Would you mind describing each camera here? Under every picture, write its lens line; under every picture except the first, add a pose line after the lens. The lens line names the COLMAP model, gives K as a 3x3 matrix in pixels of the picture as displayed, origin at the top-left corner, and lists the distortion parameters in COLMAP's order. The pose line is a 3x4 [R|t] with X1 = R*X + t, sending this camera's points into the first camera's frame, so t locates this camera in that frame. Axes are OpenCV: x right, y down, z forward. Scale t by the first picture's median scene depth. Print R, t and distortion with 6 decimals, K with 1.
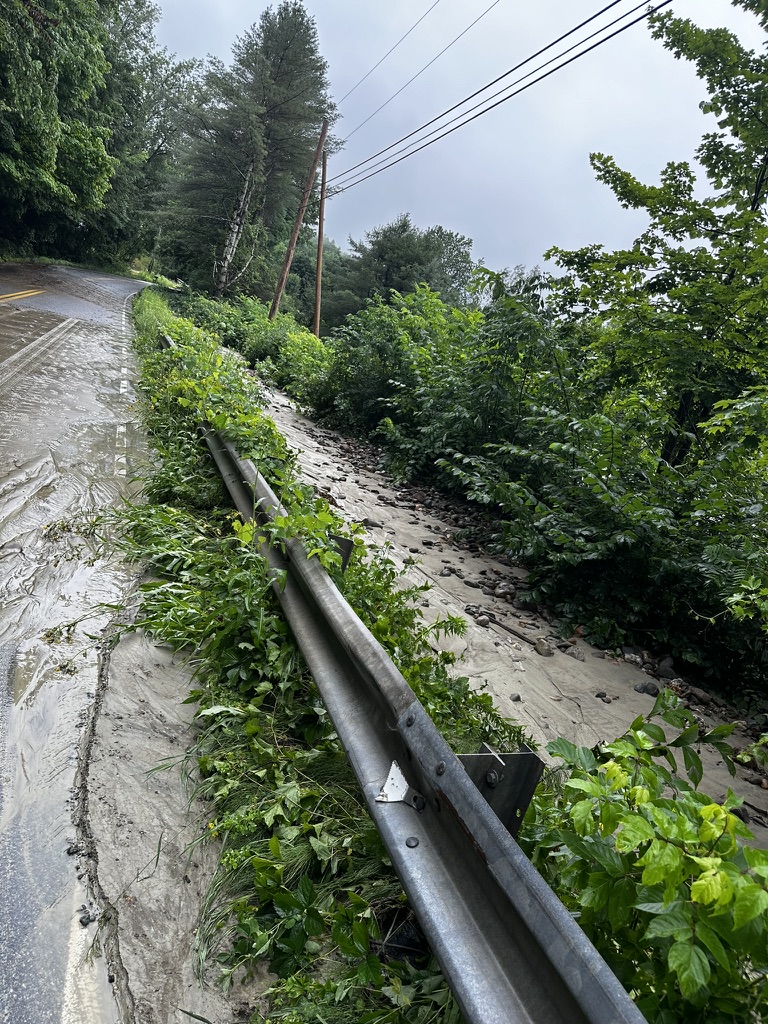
lens RADIAL K [[702.6, 0, 385.8], [0, 702.6, 529.8], [0, 0, 1]] dist [0.009237, -0.033198]
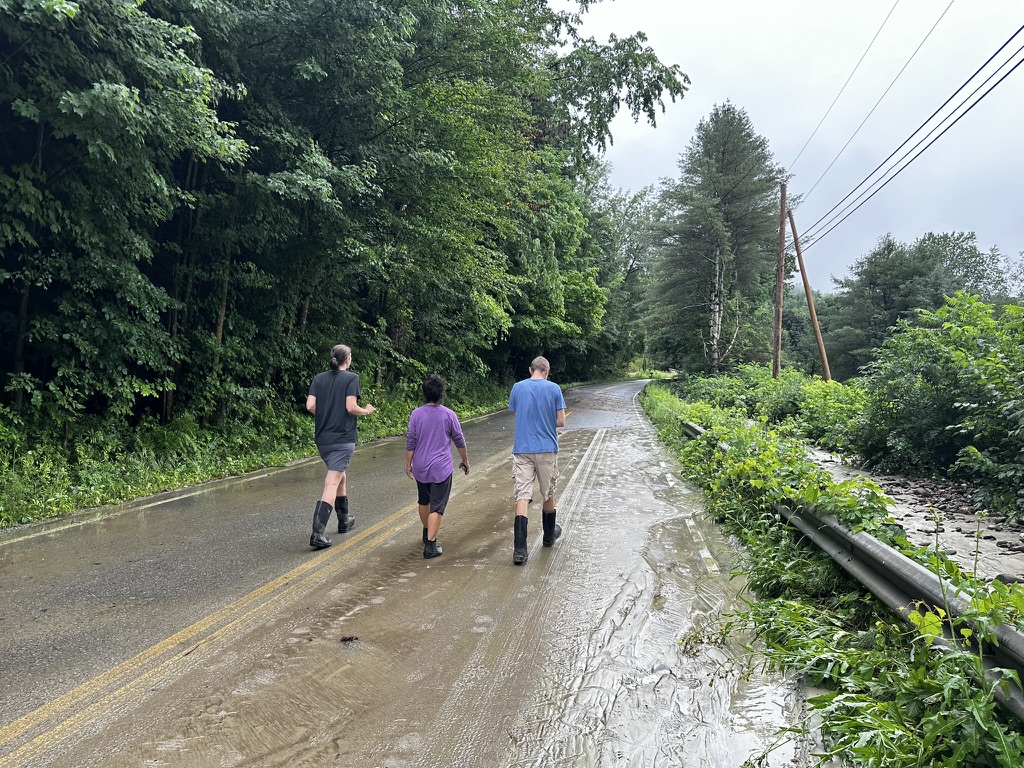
lens RADIAL K [[702.6, 0, 507.6], [0, 702.6, 402.8], [0, 0, 1]] dist [0.009237, -0.033198]
pose [[0.835171, -0.272392, -0.477799, -0.015933], [0.126241, 0.940489, -0.315506, -0.004713], [0.535306, 0.203183, 0.819856, 0.000409]]
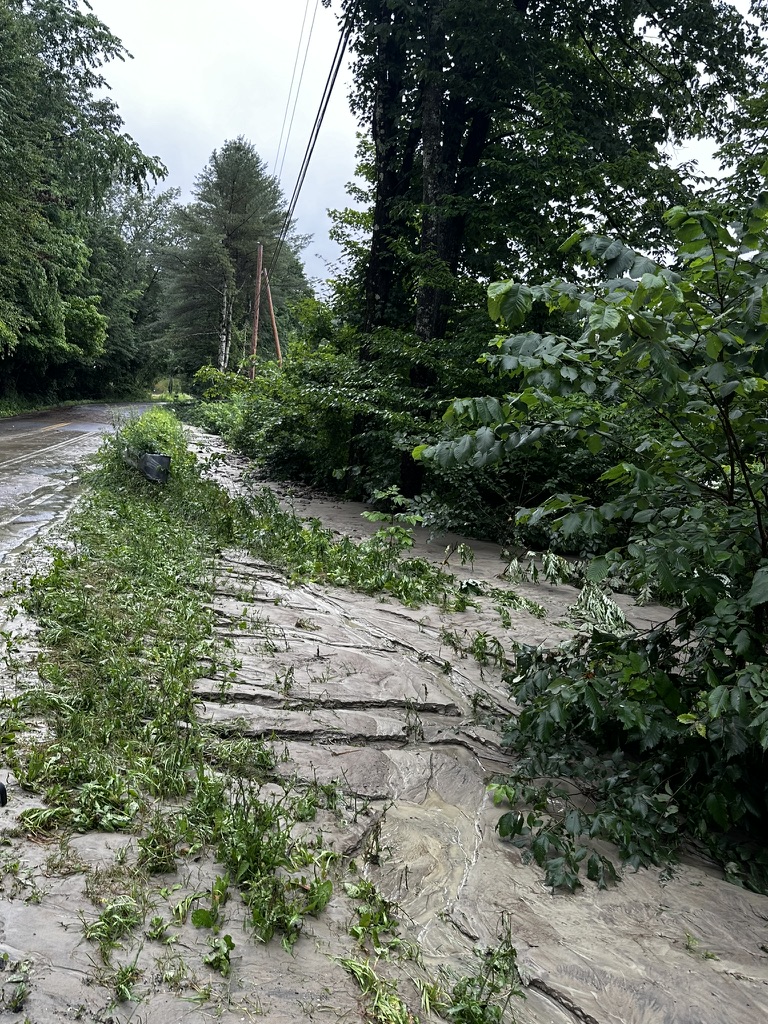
lens RADIAL K [[857.9, 0, 380.6], [0, 857.9, 527.0], [0, 0, 1]] dist [0.142951, -0.290630]
pose [[0.968796, -0.213998, -0.125060, 0.207196], [0.195234, 0.969694, -0.146895, 0.176209], [0.152705, 0.117895, 0.981215, -0.429576]]
